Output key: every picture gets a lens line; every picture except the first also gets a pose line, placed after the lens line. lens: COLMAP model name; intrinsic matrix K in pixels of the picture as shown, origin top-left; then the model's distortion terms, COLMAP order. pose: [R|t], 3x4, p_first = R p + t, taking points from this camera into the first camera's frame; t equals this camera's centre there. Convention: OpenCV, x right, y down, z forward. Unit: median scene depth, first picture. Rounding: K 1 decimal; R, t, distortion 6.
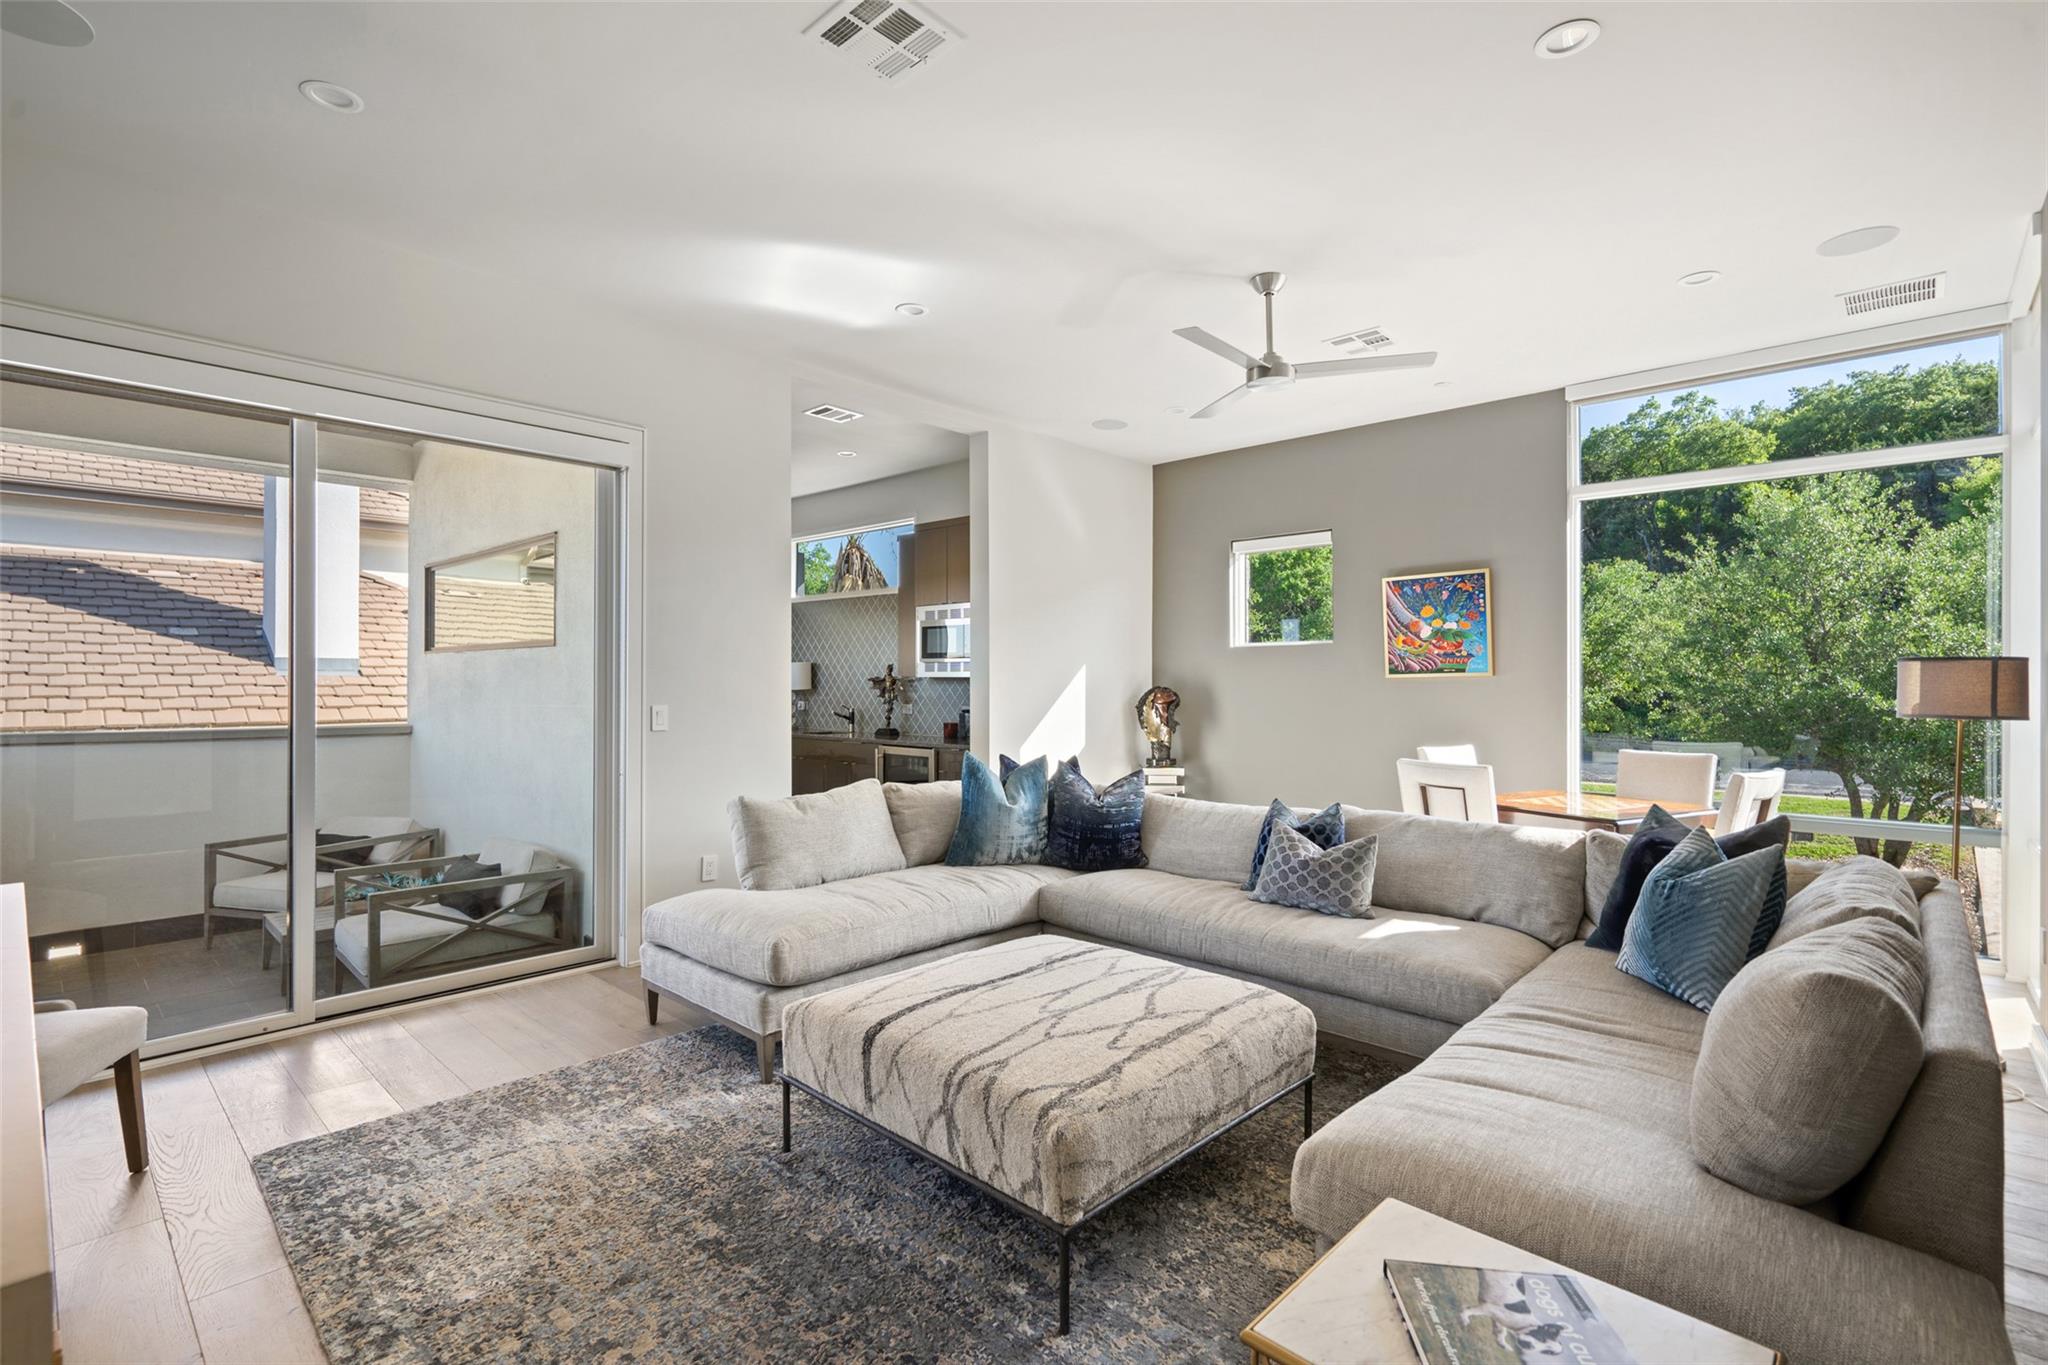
lens RADIAL K [[948.8, 0, 1018.0], [0, 948.8, 681.6], [0, 0, 1]] dist [-0.001548, -0.000153]
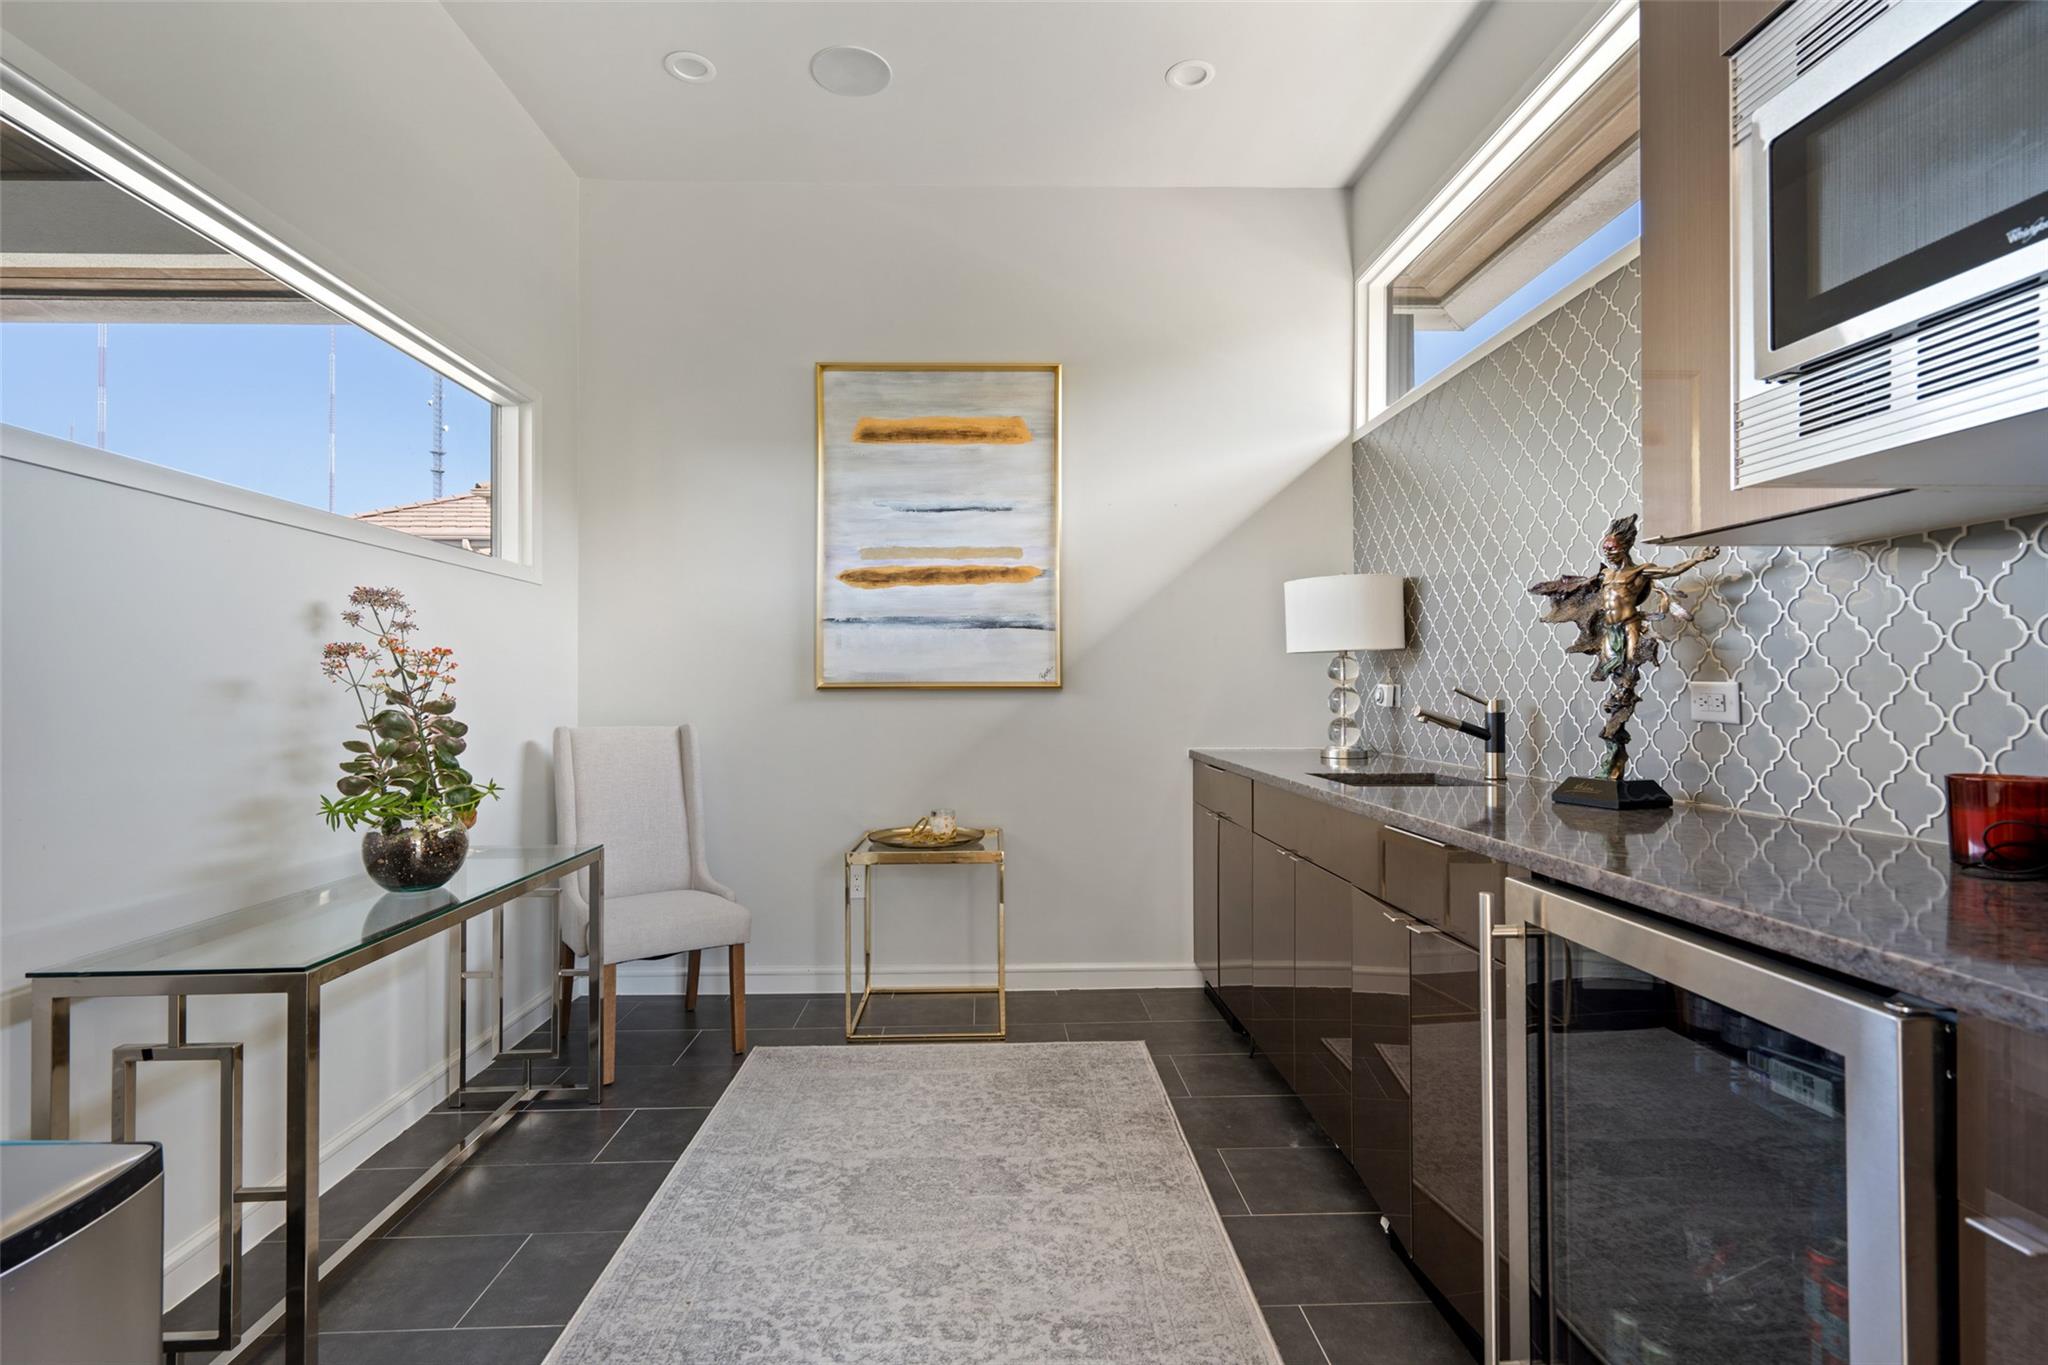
lens RADIAL K [[948.8, 0, 1024.5], [0, 948.8, 679.5], [0, 0, 1]] dist [-0.001548, -0.000153]
pose [[0.703227, -0.015497, -0.710796, -0.079174], [0.010019, 0.999879, -0.011888, 0.028410], [0.710895, 0.001239, 0.703297, 0.816308]]
